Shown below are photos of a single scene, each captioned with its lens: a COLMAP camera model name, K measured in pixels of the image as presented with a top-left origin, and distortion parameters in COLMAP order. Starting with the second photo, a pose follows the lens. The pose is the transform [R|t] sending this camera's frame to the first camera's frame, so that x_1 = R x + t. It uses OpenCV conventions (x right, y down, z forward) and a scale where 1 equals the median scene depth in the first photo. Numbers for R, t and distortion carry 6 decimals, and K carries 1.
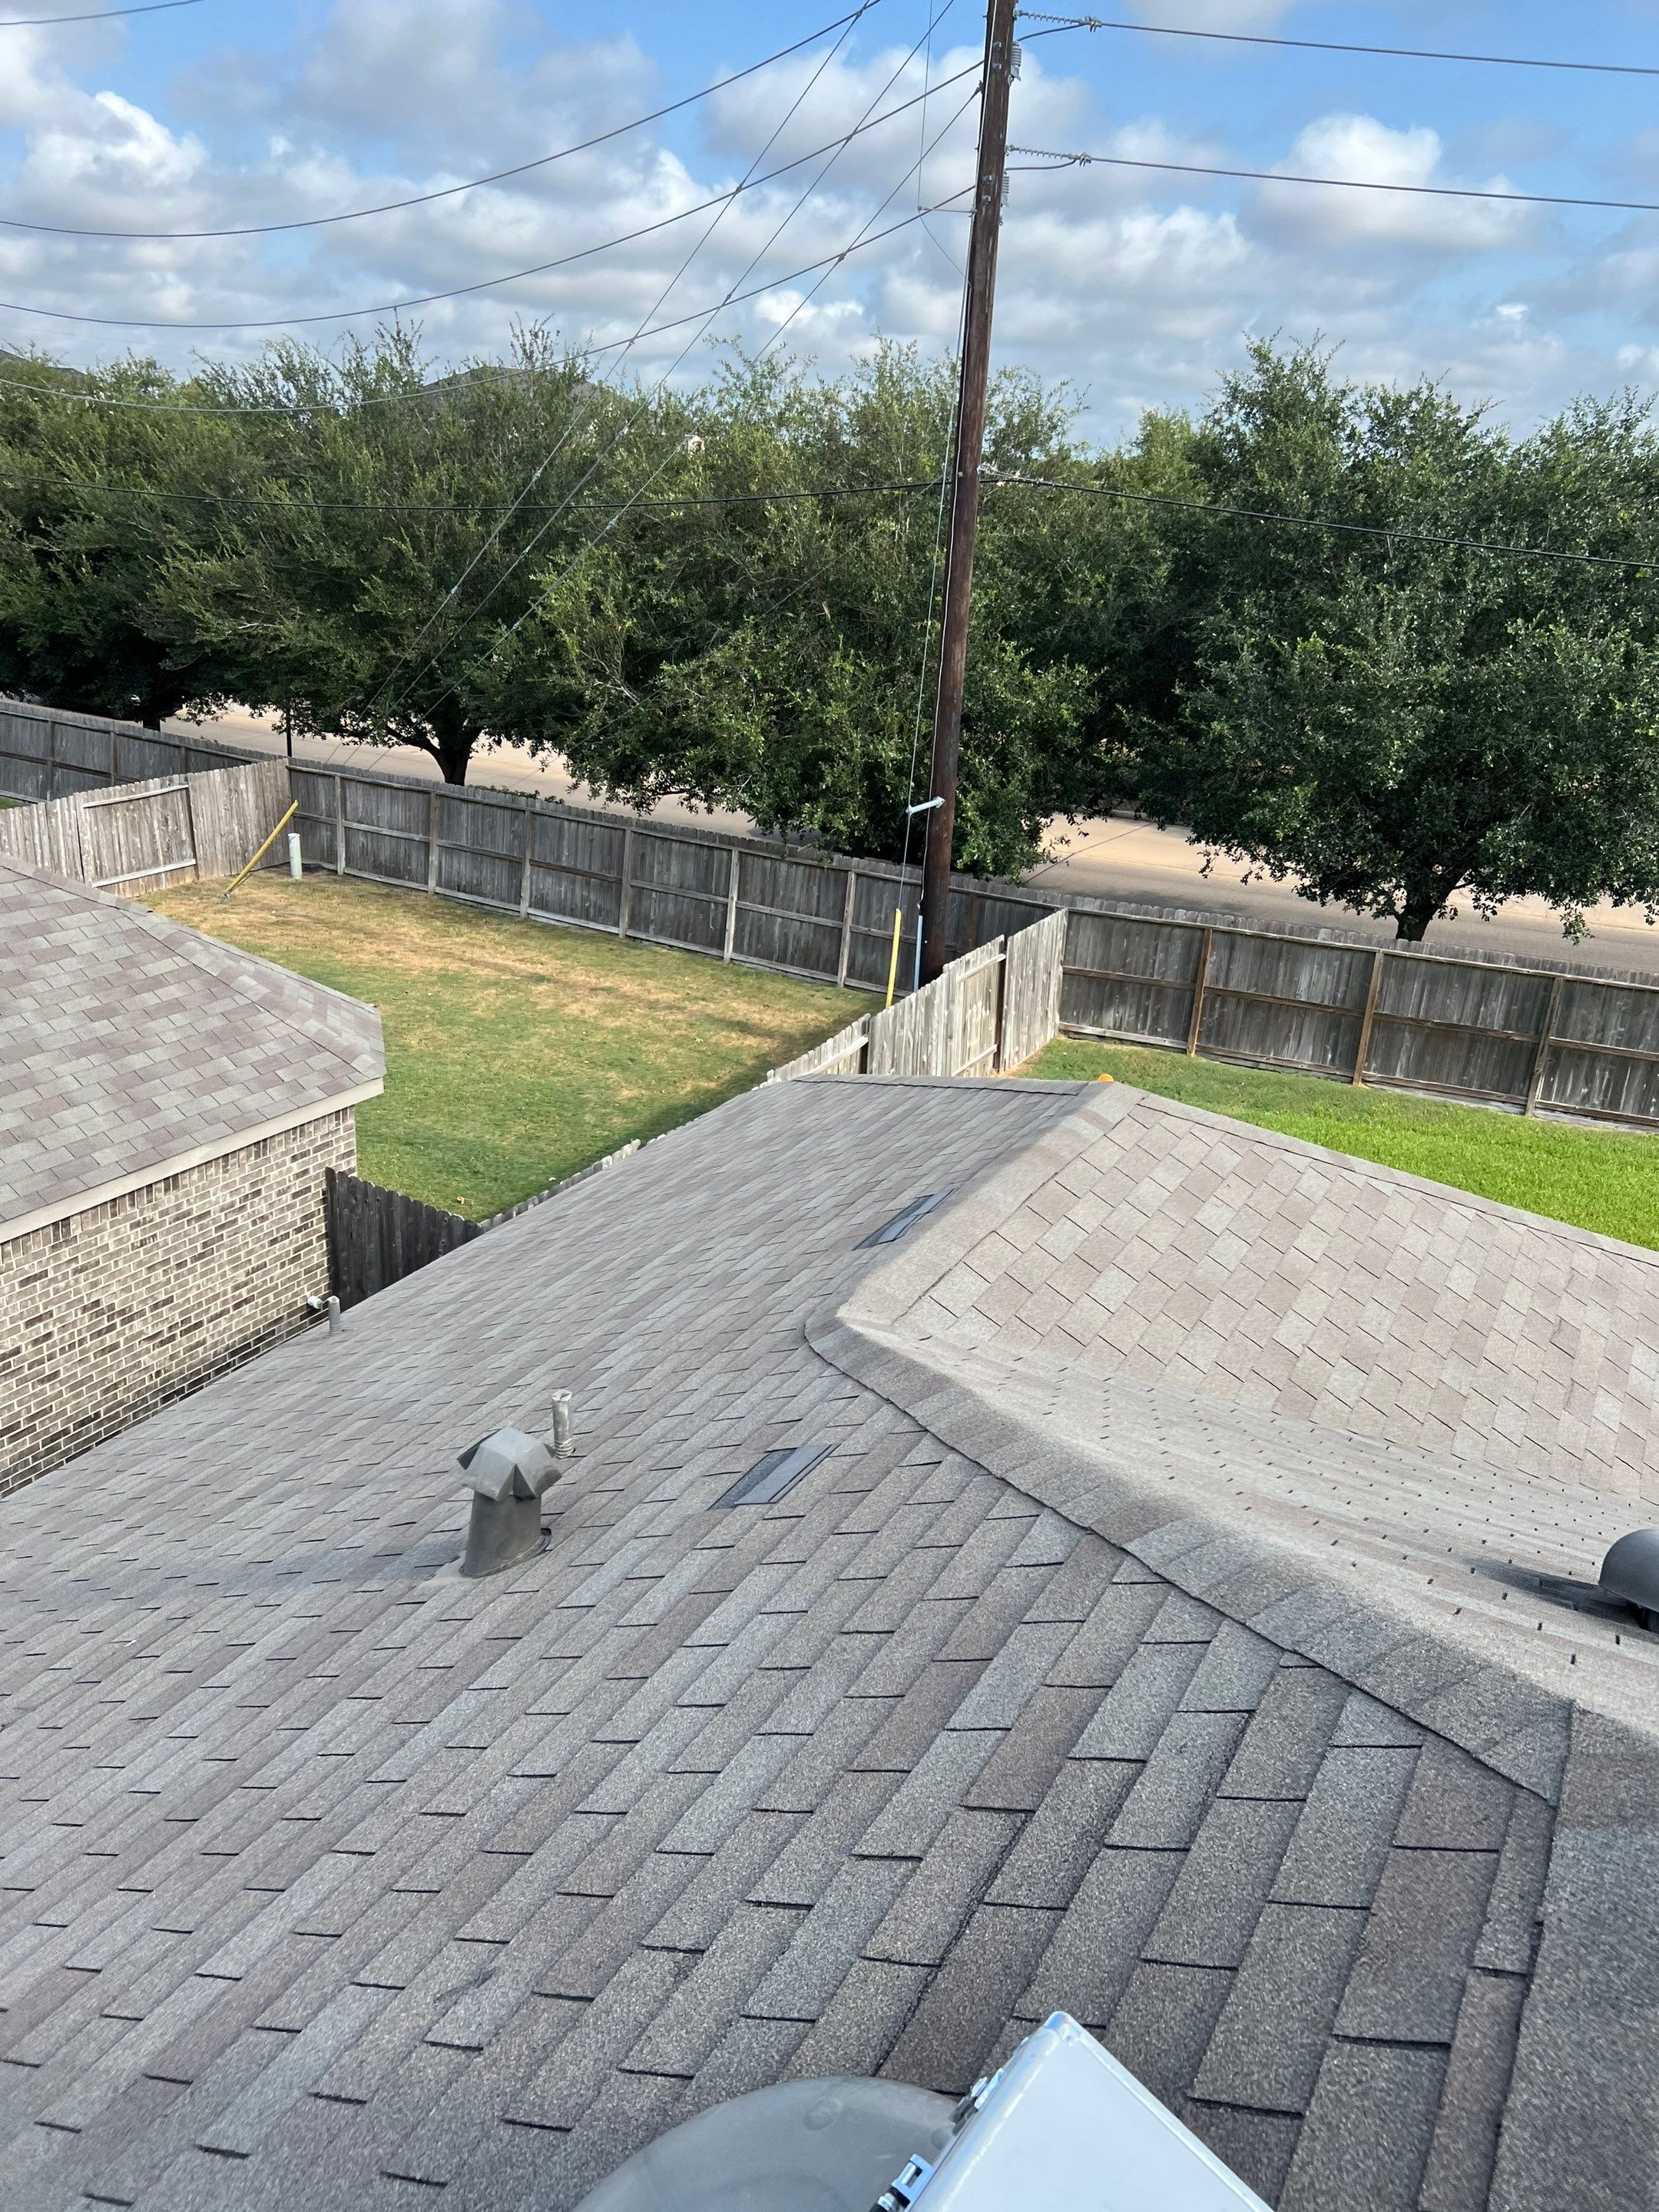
lens RADIAL K [[1550.2, 0, 829.5], [0, 1550.2, 1106.0], [0, 0, 1]] dist [0.021805, -0.024859]
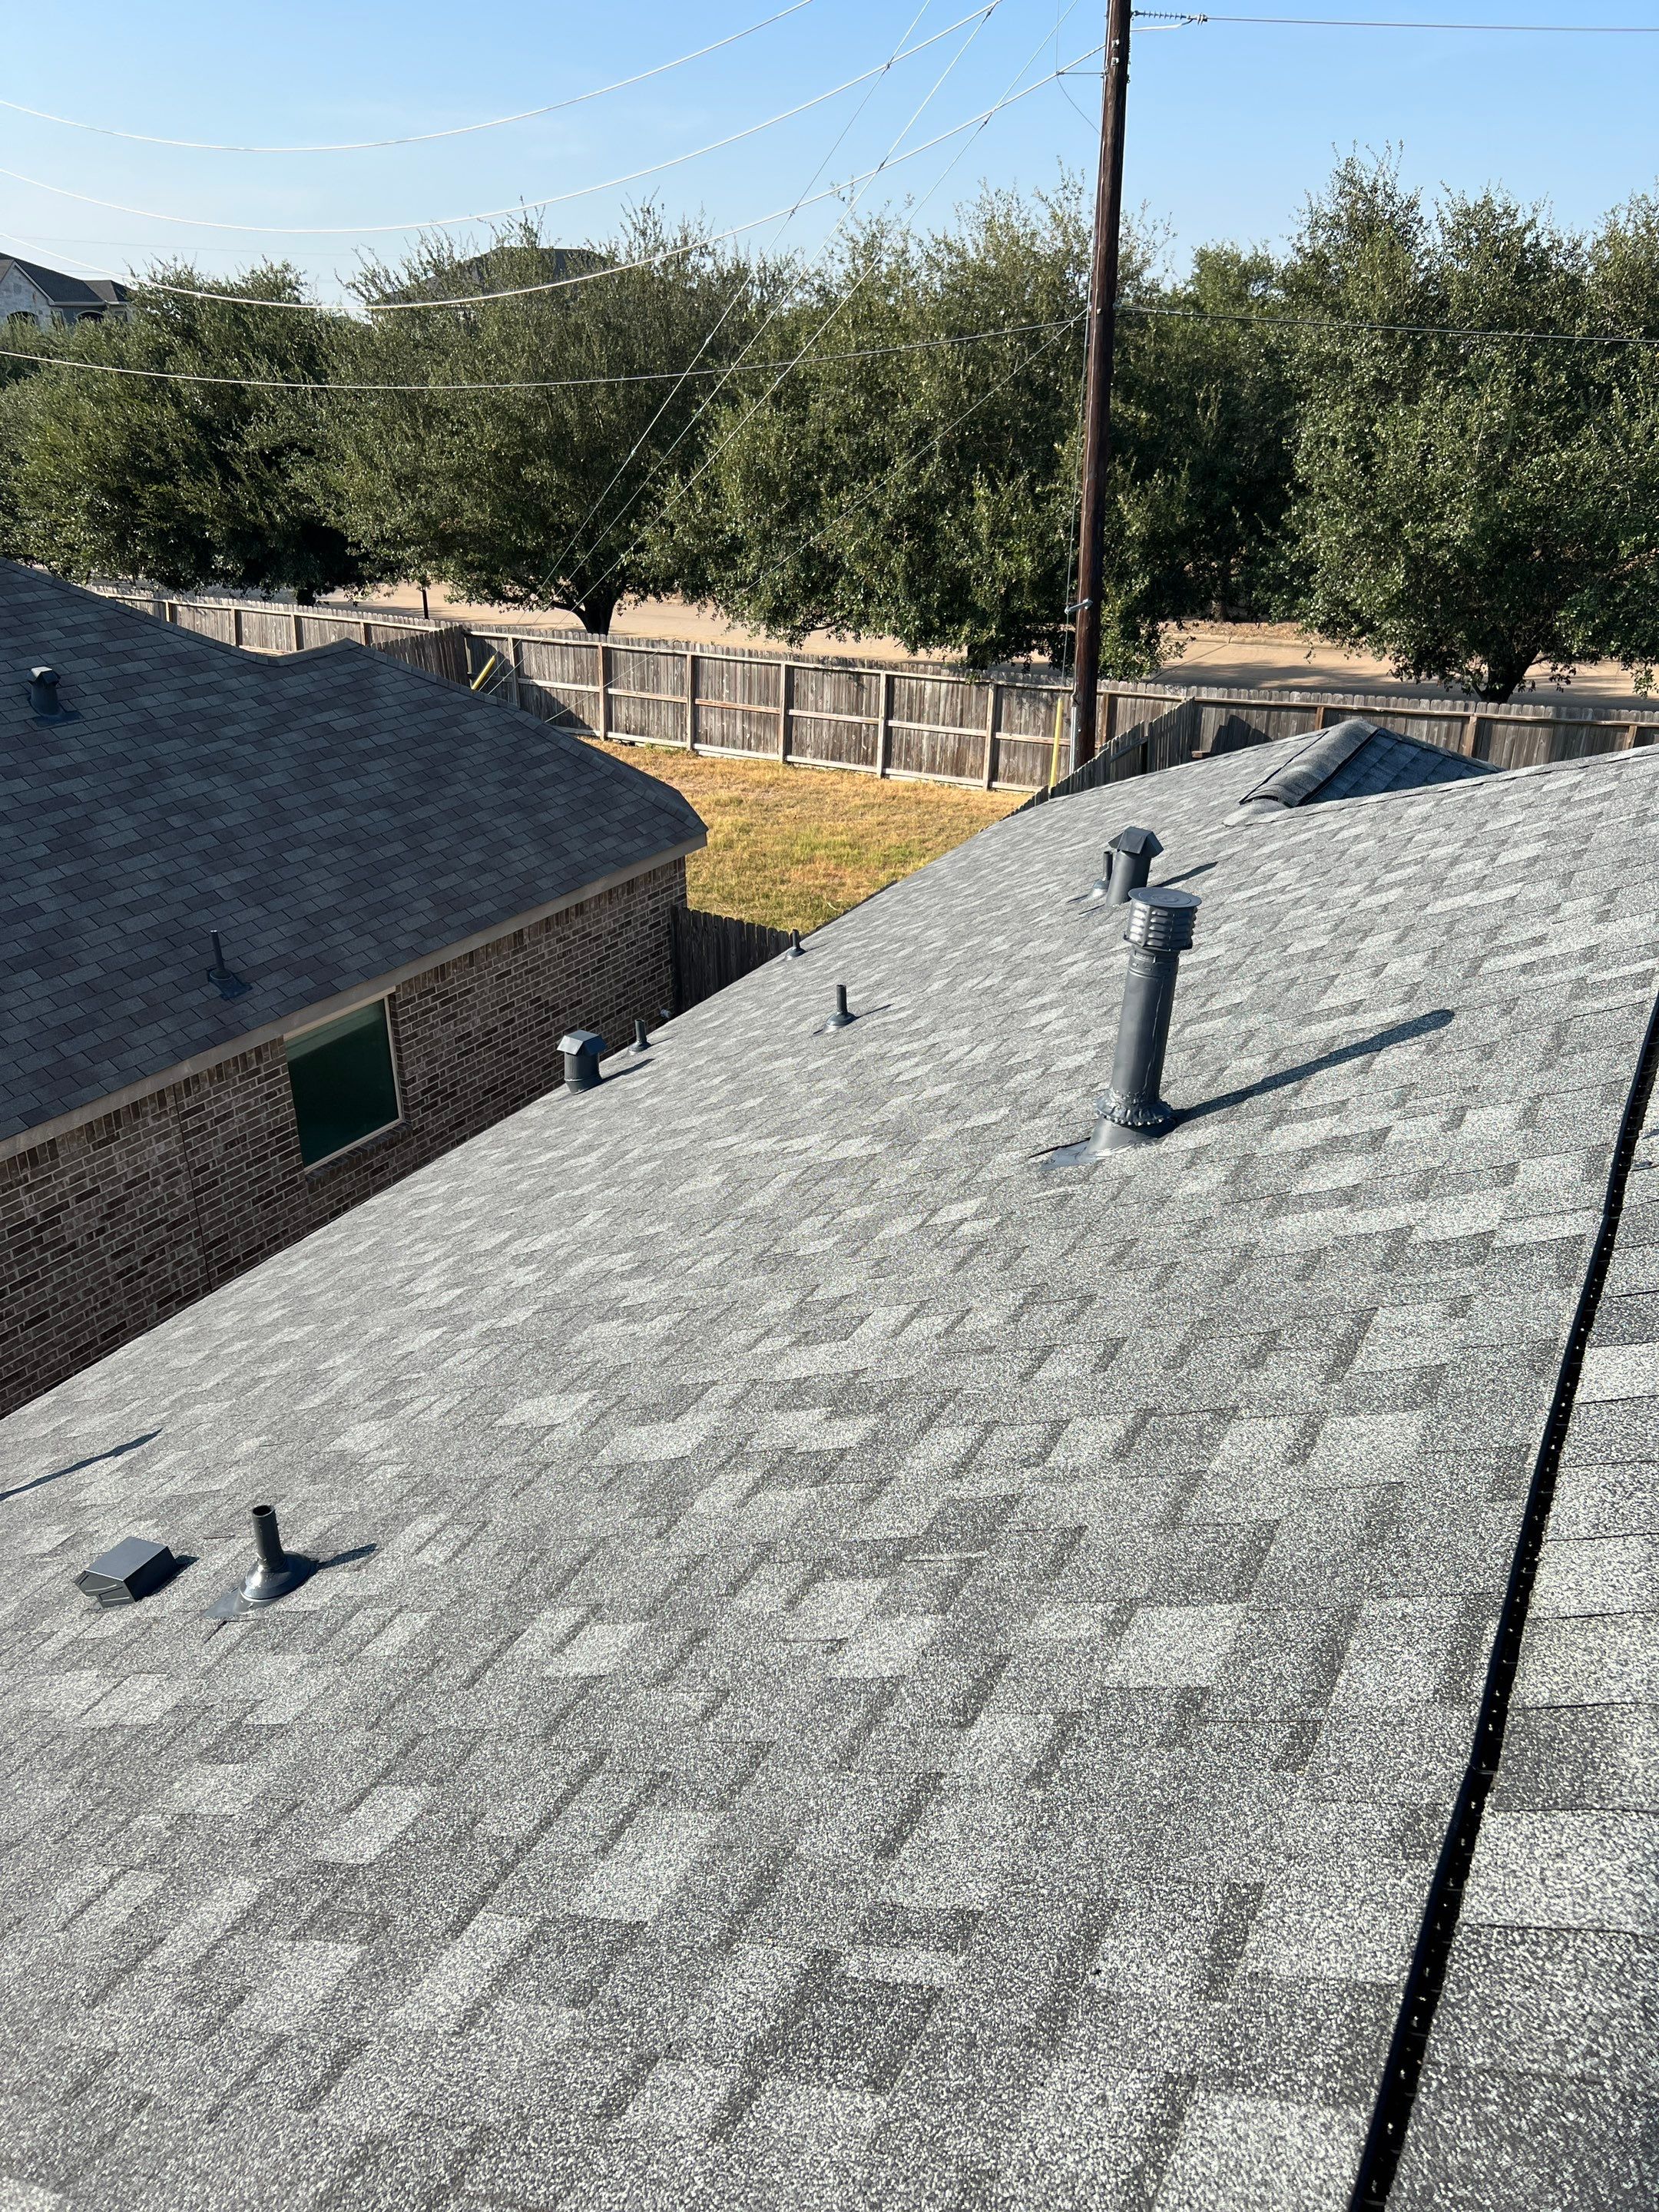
lens RADIAL K [[1550.2, 0, 829.5], [0, 1550.2, 1106.0], [0, 0, 1]] dist [0.021805, -0.024859]
pose [[0.997787, -0.062555, -0.022529, -0.094806], [0.064000, 0.995457, 0.070495, 0.065097], [0.018017, -0.071781, 0.997258, -0.144898]]
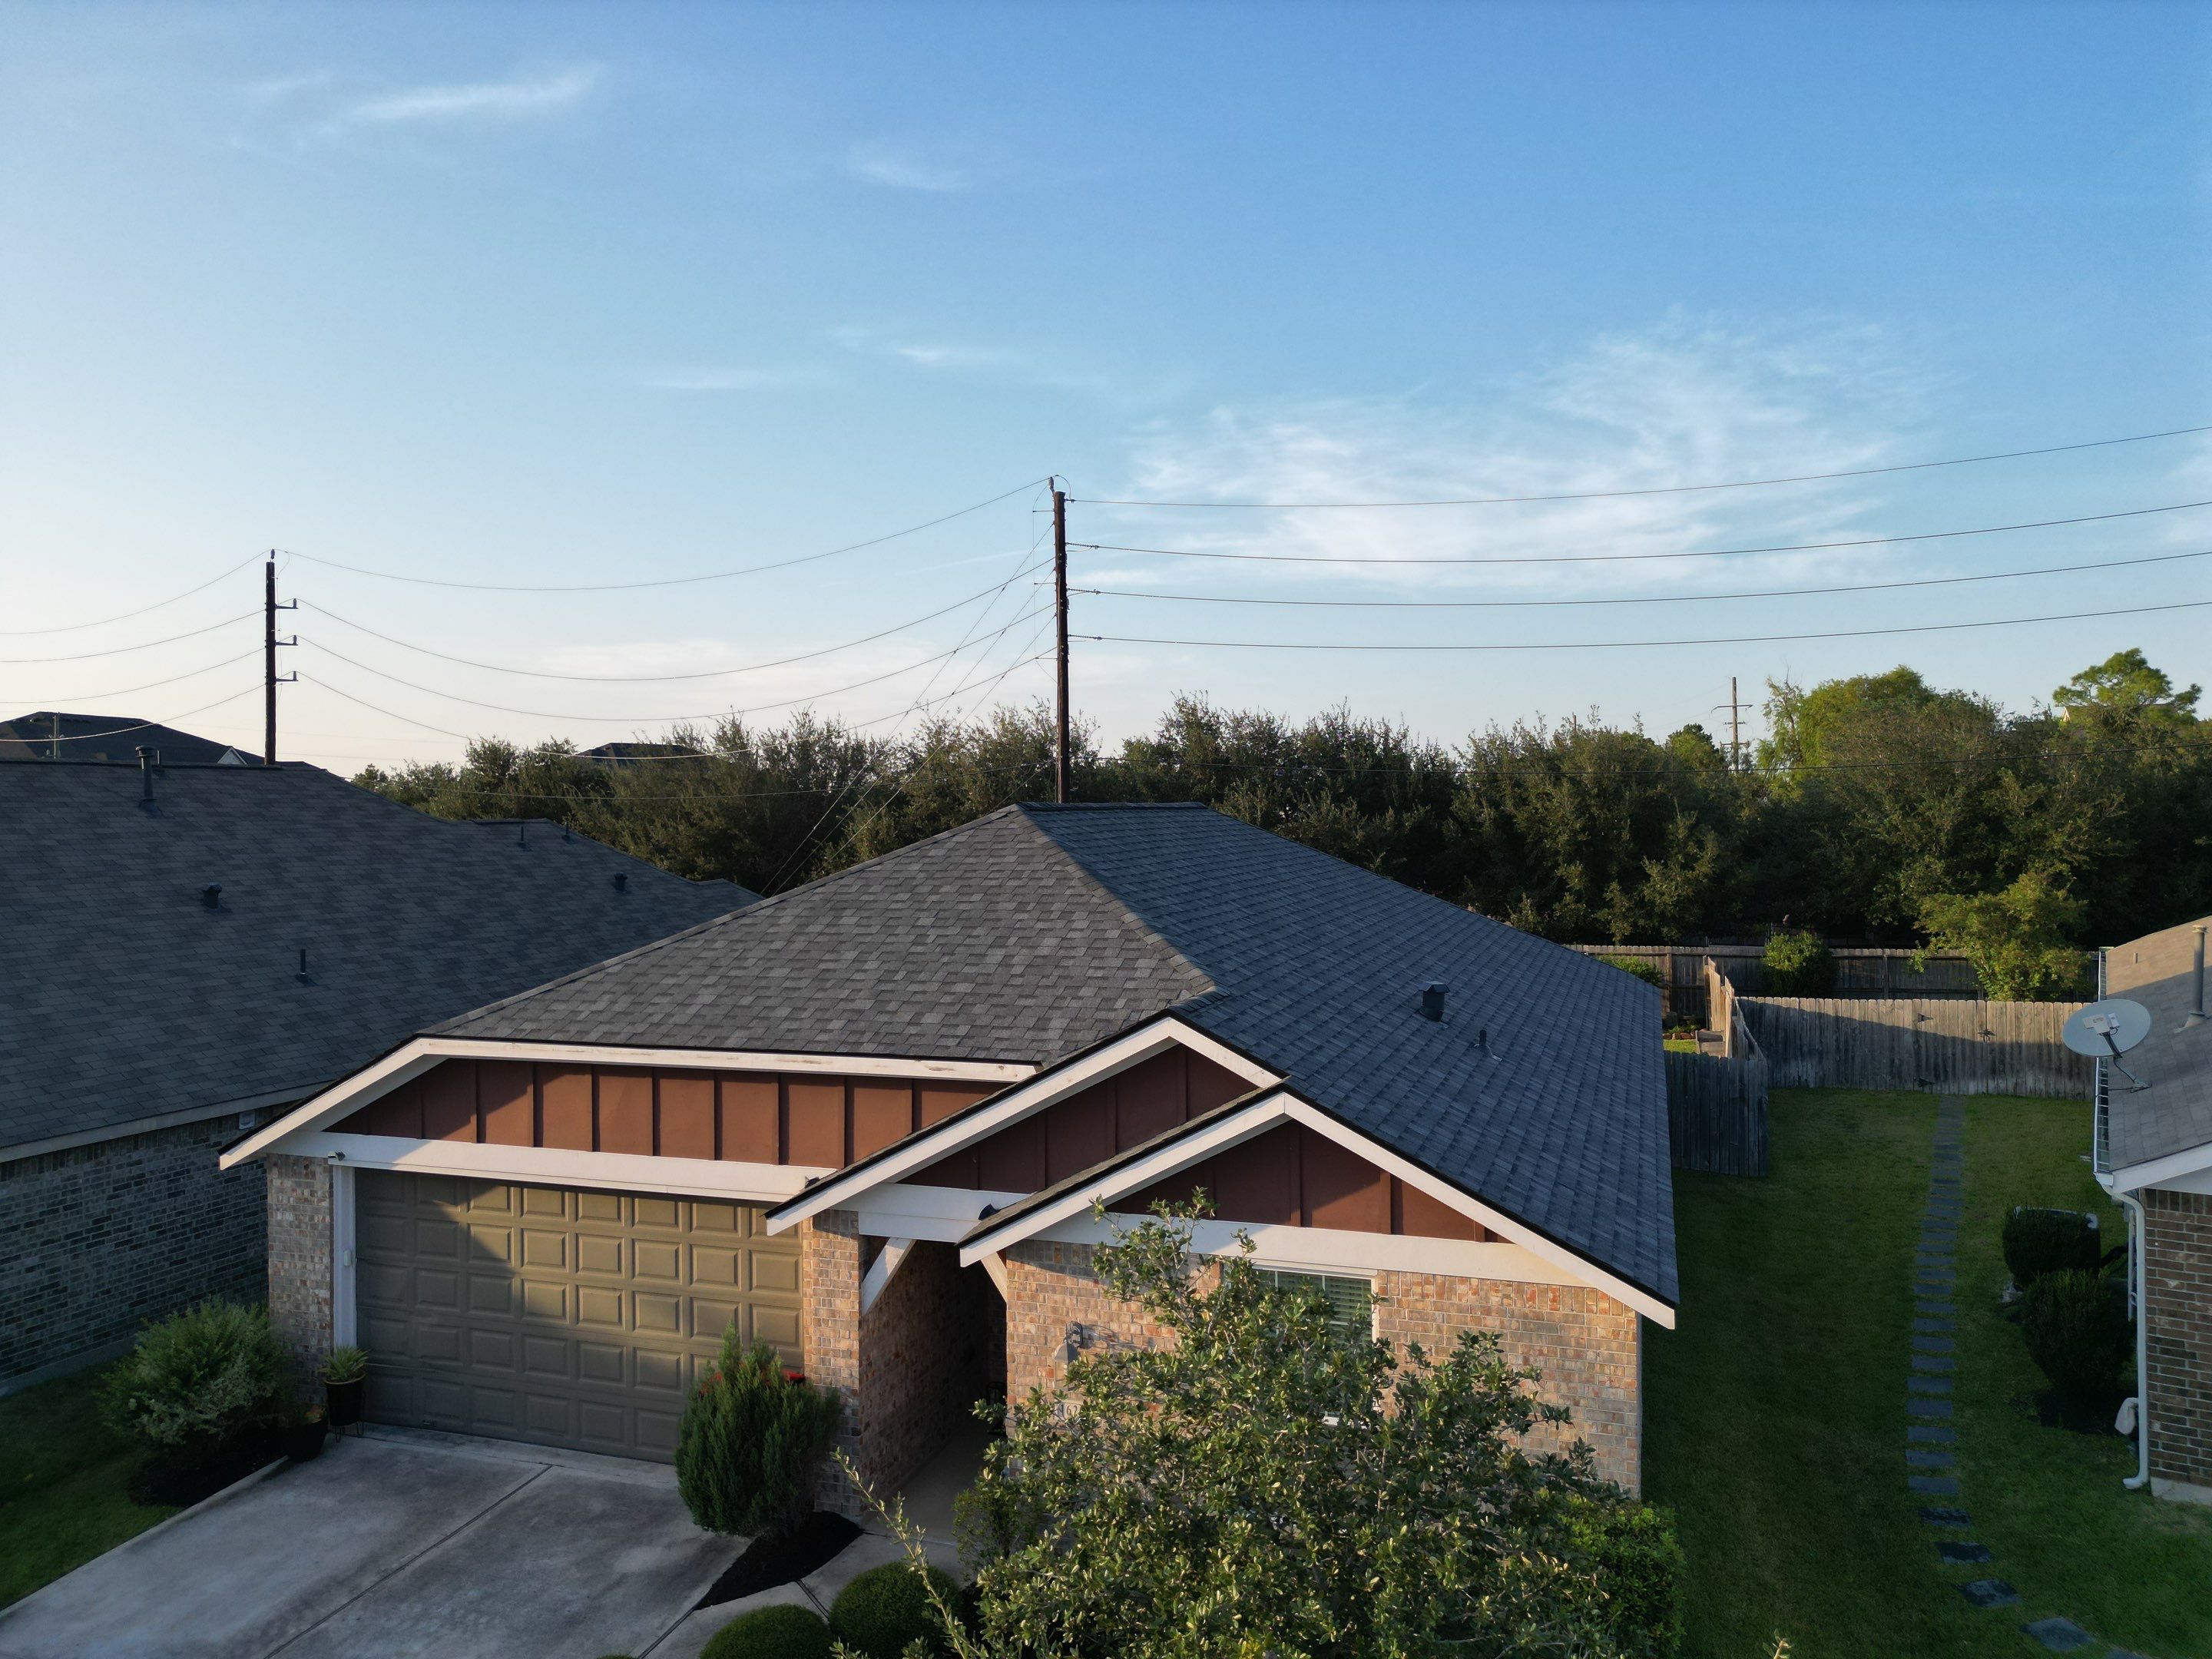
lens RADIAL K [[1550.2, 0, 1106.0], [0, 1550.2, 829.5], [0, 0, 1]] dist [0.021805, -0.024859]
pose [[0.983360, -0.068381, 0.168308, -0.203509], [0.125513, 0.925517, -0.357302, 0.464072], [-0.131339, 0.372482, 0.918699, -0.957397]]
